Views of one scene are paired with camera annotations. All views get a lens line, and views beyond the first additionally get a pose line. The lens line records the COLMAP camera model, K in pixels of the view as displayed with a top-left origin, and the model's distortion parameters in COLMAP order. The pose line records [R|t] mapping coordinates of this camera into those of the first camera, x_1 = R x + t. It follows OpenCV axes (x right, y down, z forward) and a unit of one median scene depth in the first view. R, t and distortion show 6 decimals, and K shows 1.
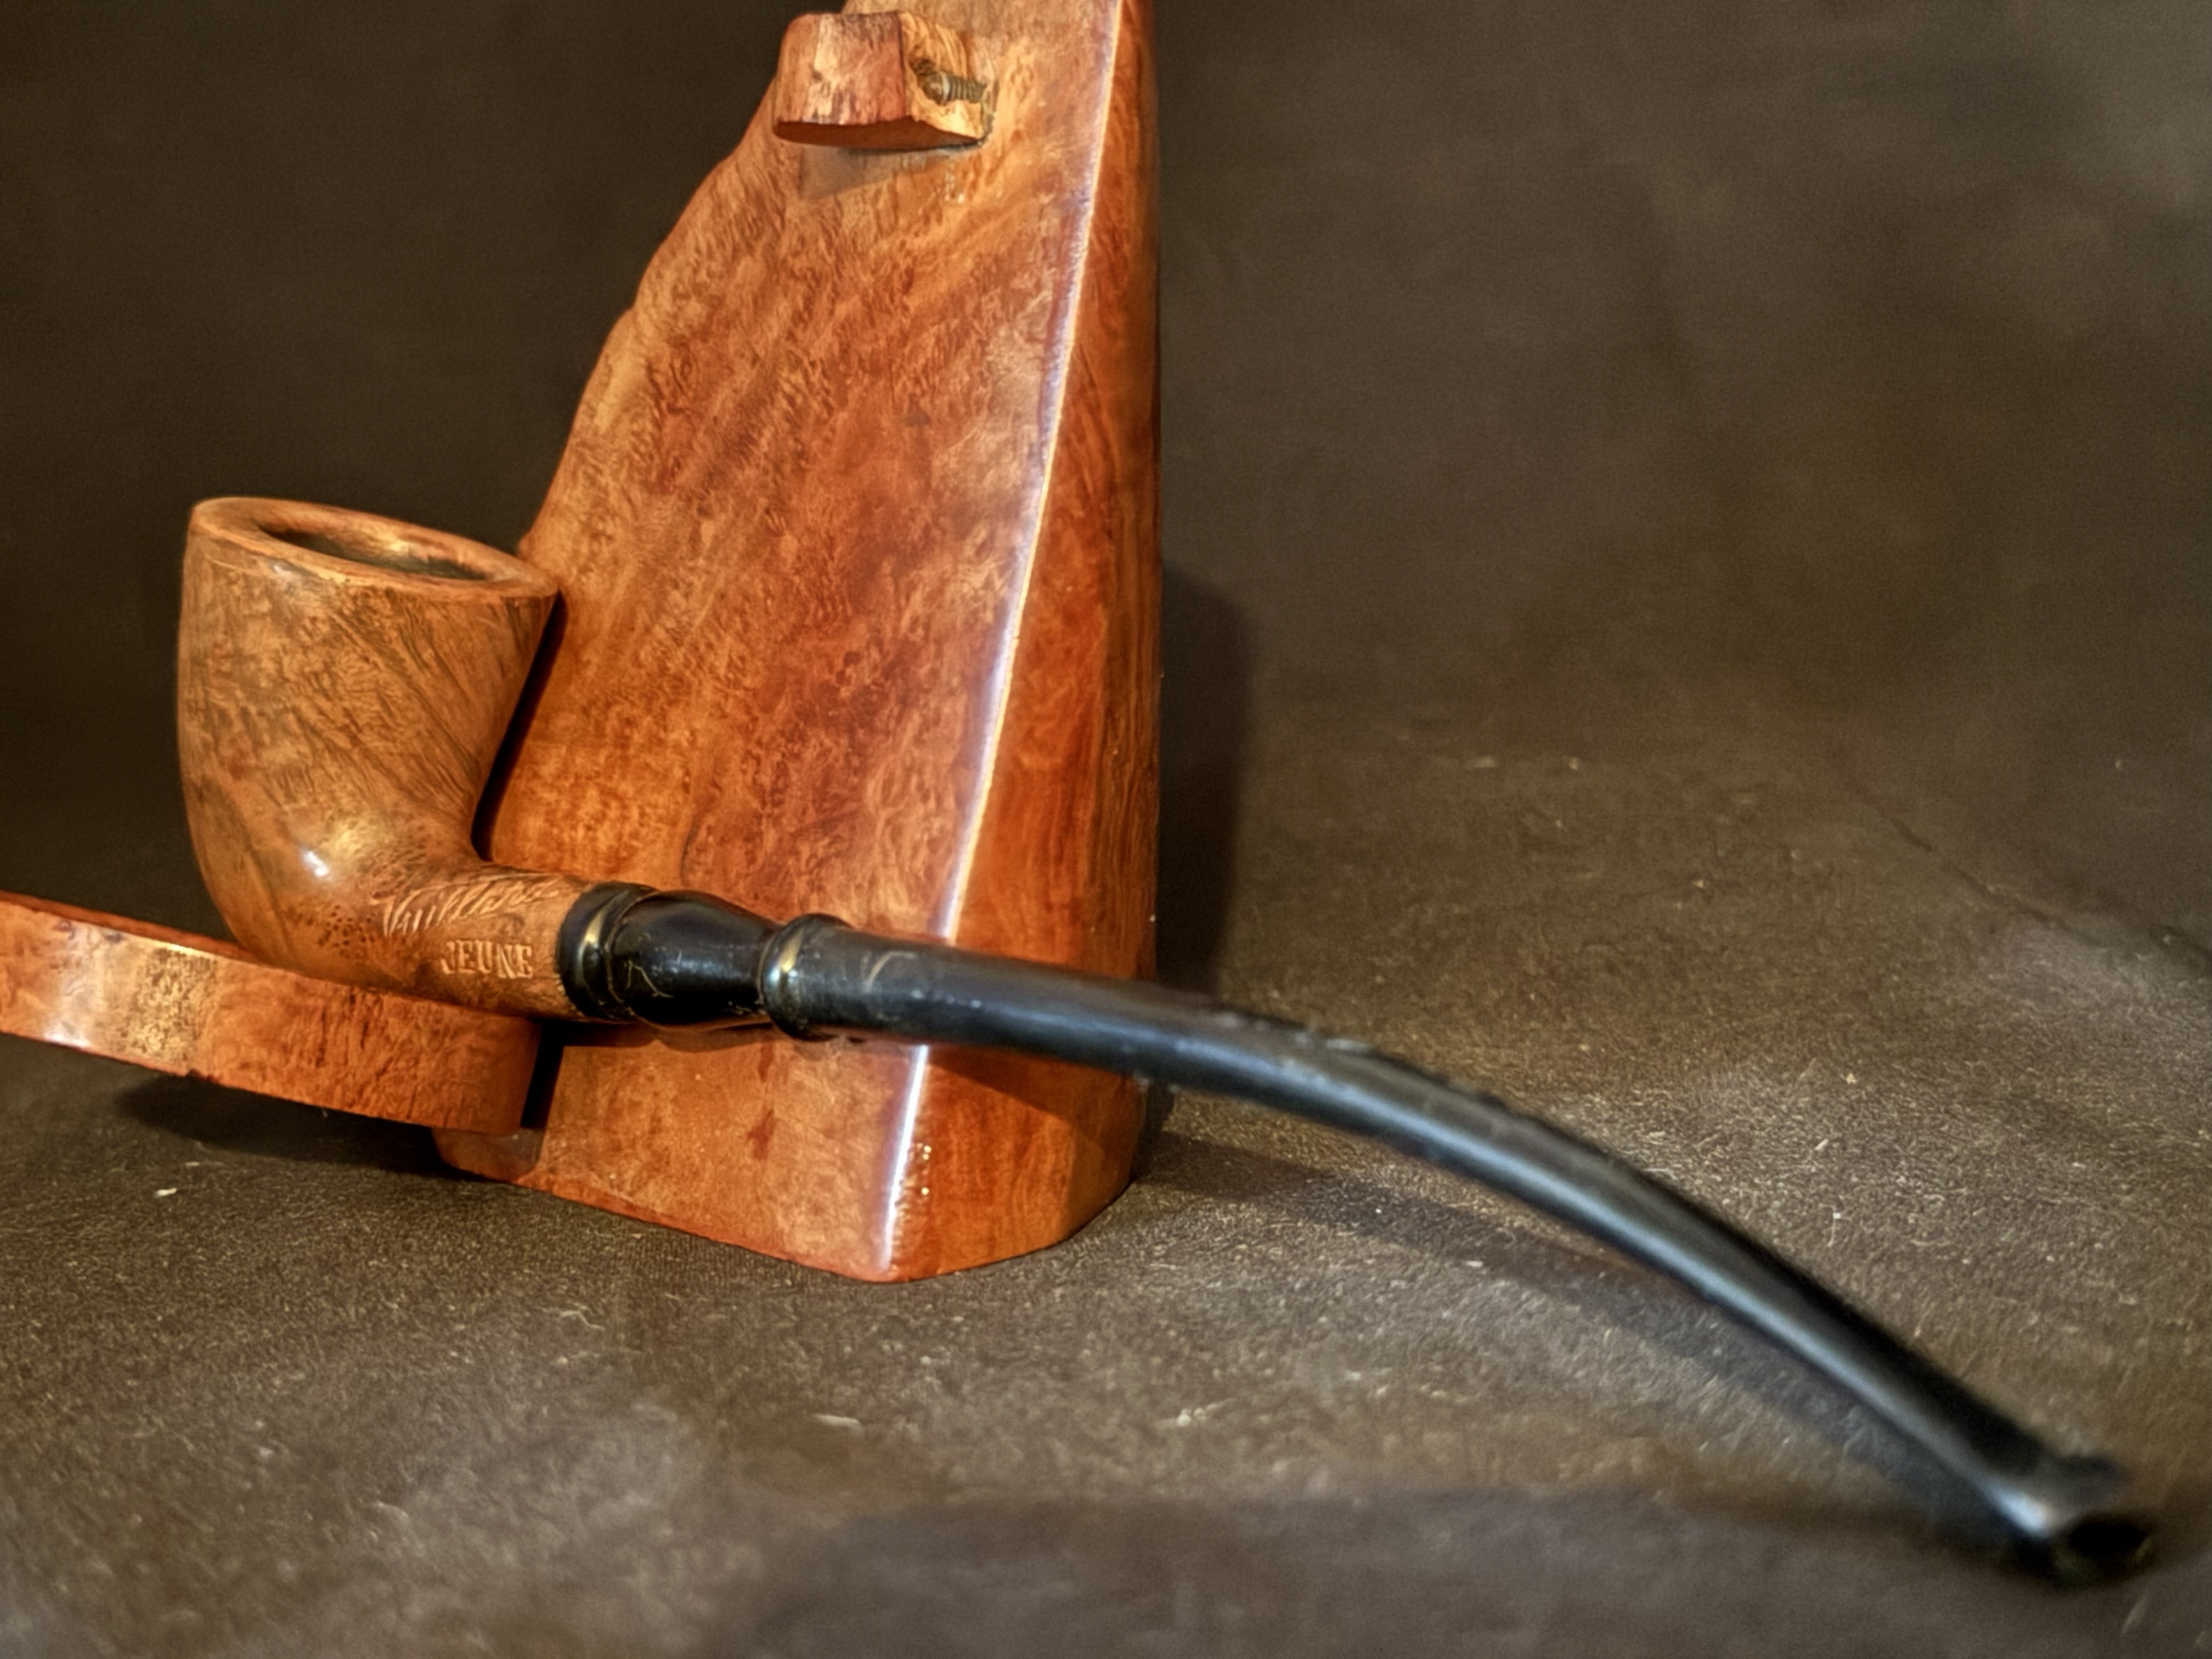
lens RADIAL K [[3498.7, 0, 1129.6], [0, 3498.7, 824.1], [0, 0, 1]] dist [0.120669, 0.000000]
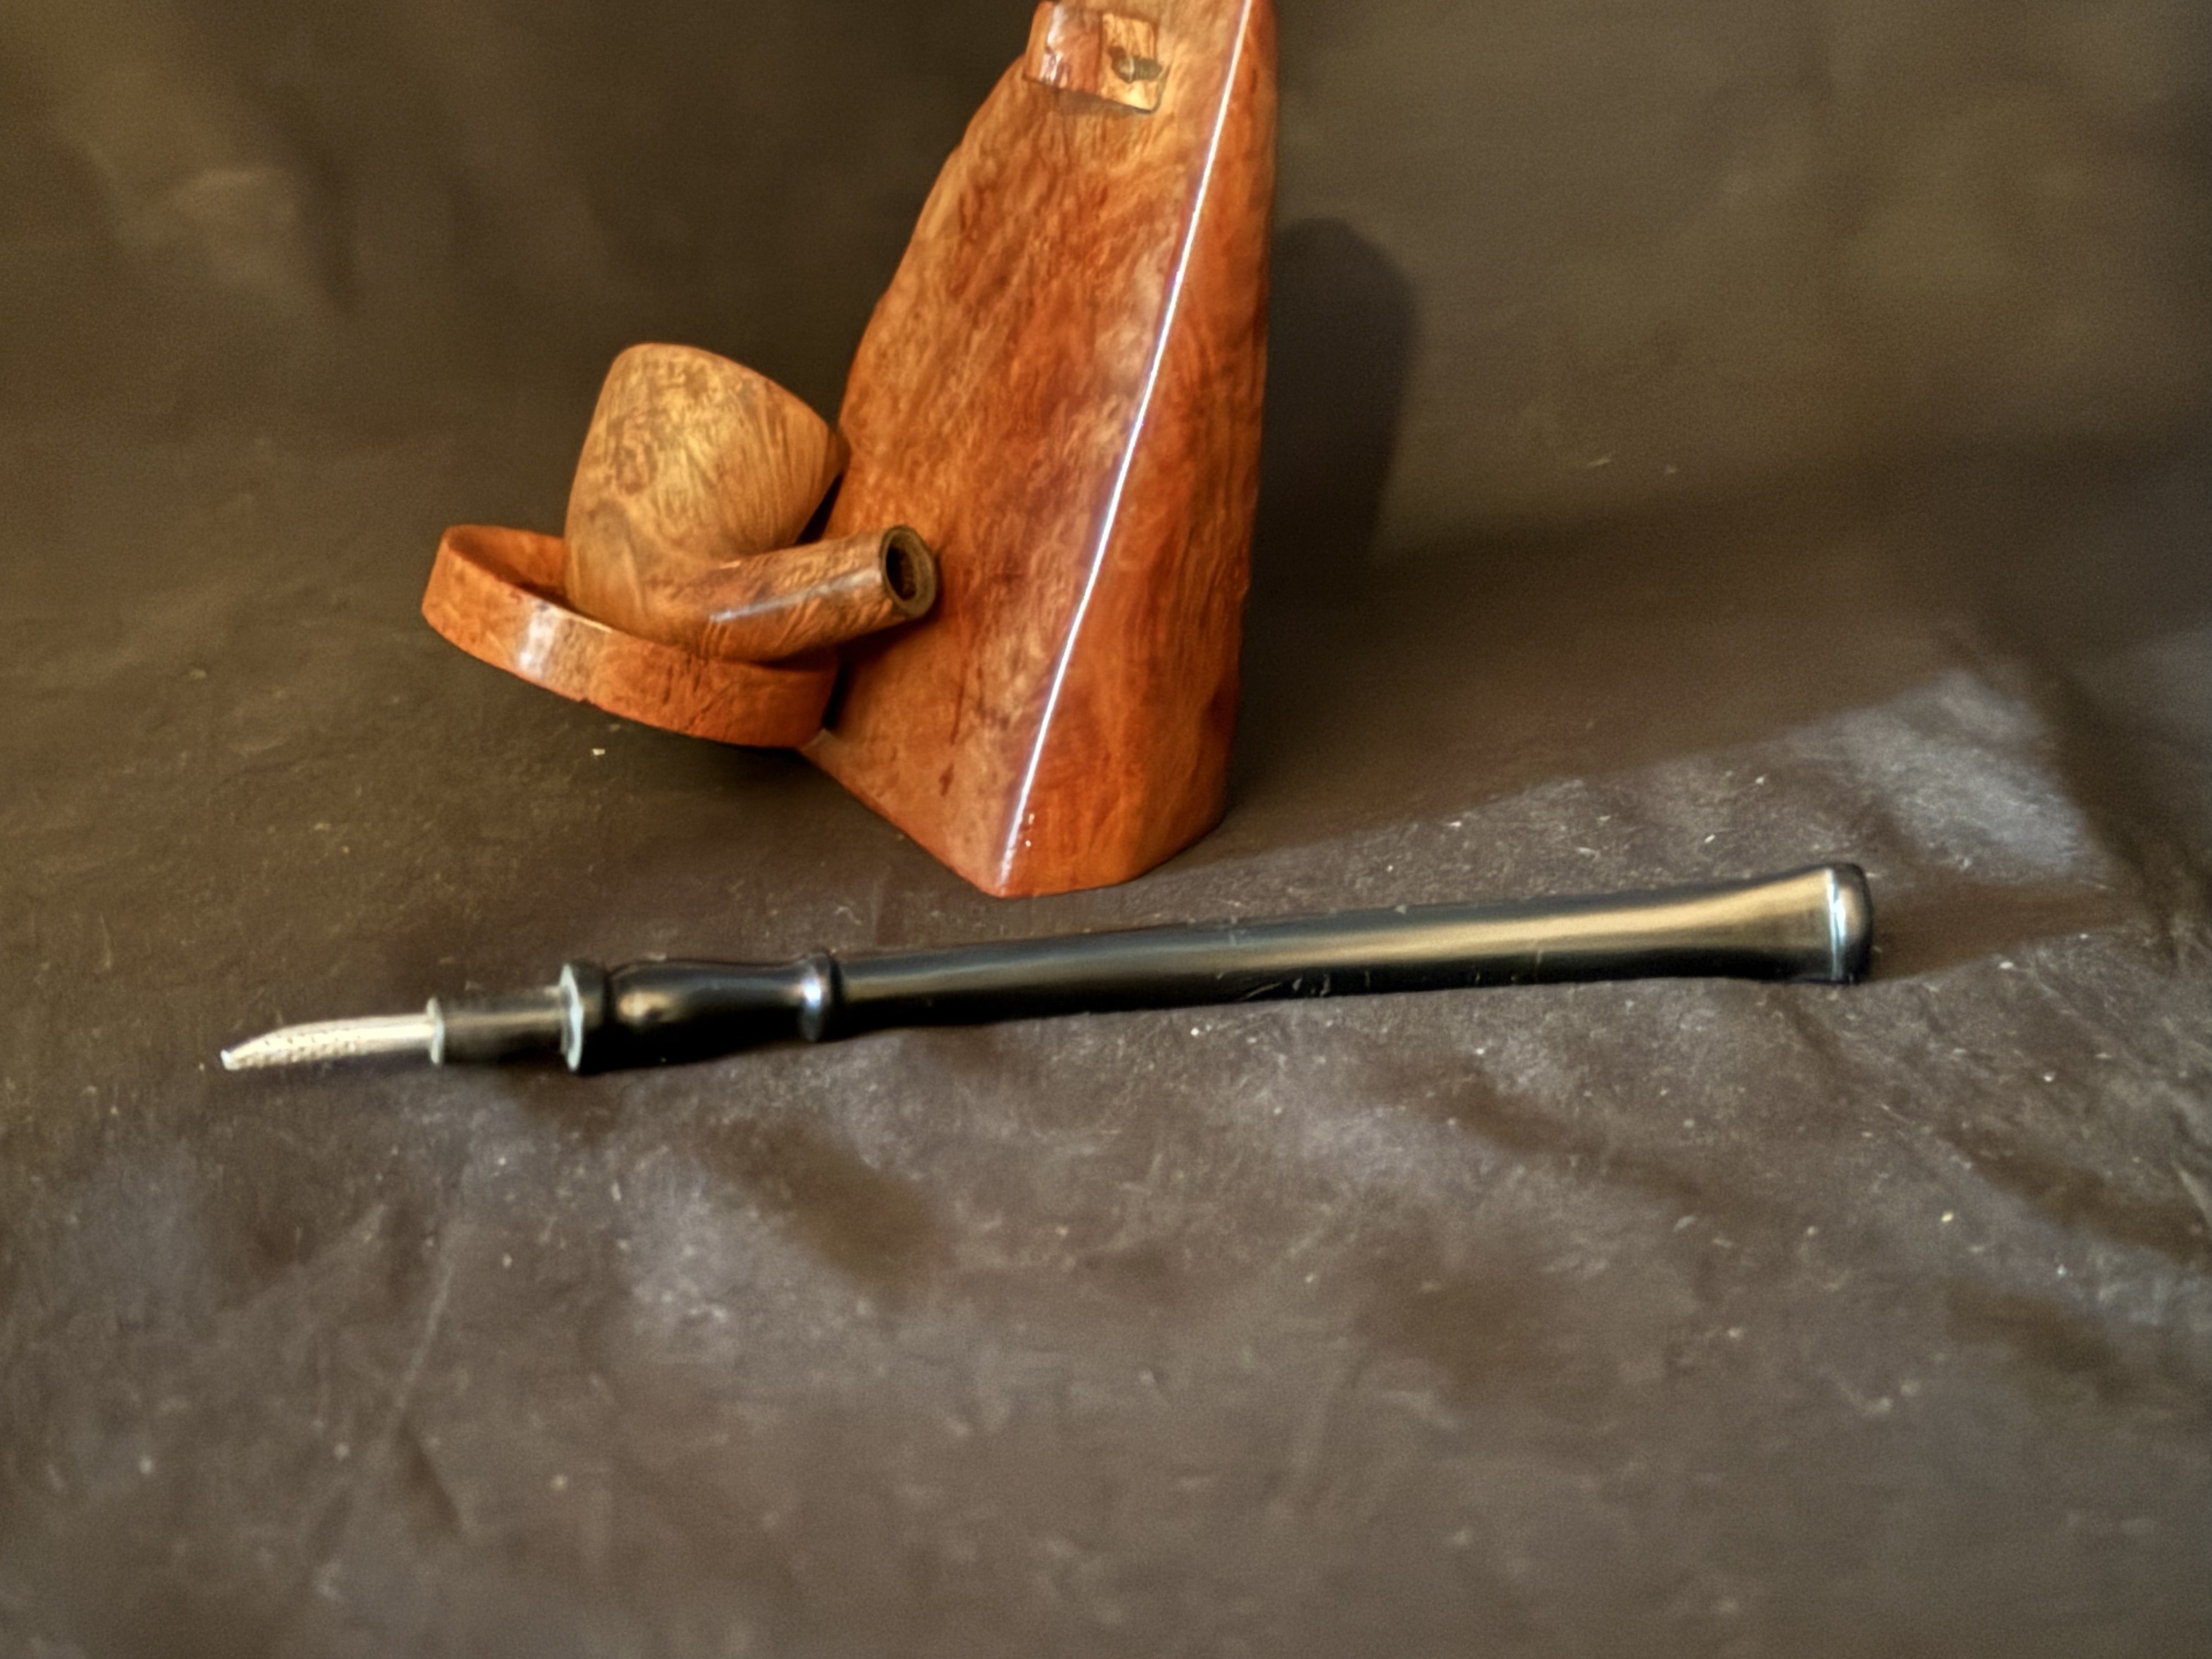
lens RADIAL K [[3498.7, 0, 1099.5], [0, 3498.7, 826.5], [0, 0, 1]] dist [0.120669, 0.000000]
pose [[0.965977, 0.136539, -0.219647, 0.289983], [-0.085632, 0.970233, 0.226528, -0.236965], [0.244039, -0.200012, 0.948915, -0.405166]]
